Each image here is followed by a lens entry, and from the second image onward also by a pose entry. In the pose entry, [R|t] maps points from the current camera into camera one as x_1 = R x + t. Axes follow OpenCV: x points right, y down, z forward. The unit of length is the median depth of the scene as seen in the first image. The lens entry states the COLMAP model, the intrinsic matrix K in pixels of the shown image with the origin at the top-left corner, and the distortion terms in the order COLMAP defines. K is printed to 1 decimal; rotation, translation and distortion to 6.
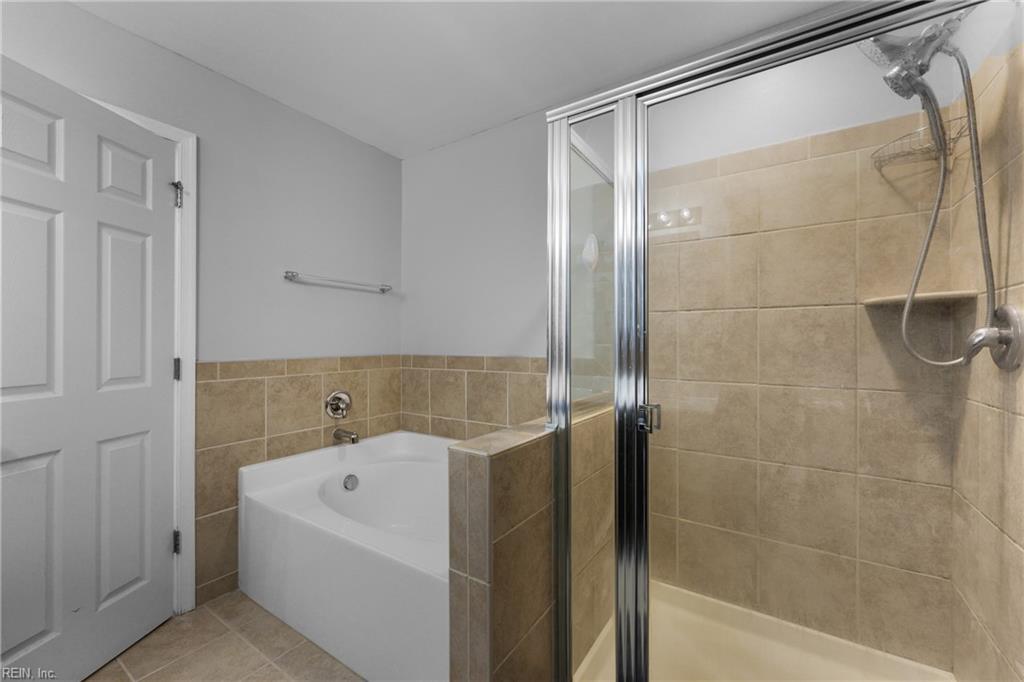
lens RADIAL K [[411.2, 0, 511.9], [0, 411.2, 348.4], [0, 0, 1]] dist [-0.002483, 0.000329]
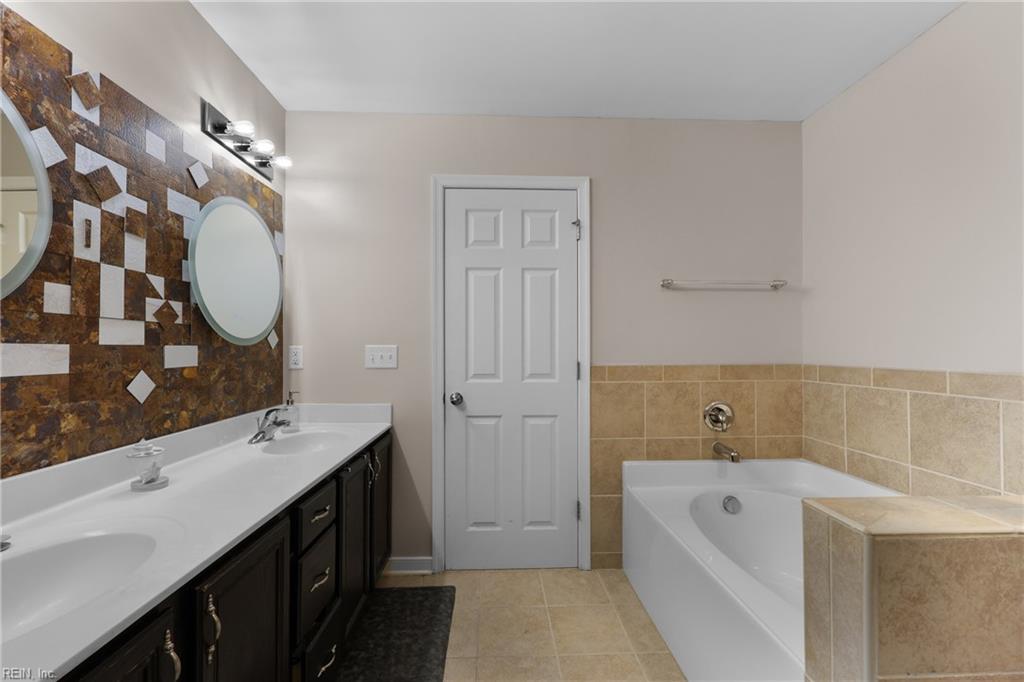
lens RADIAL K [[411.2, 0, 511.9], [0, 411.2, 348.4], [0, 0, 1]] dist [-0.002483, 0.000329]
pose [[0.578869, 0.001075, -0.815420, 0.064531], [-0.011075, 0.999917, -0.006543, -0.004766], [0.815345, 0.012818, 0.578833, 0.088940]]
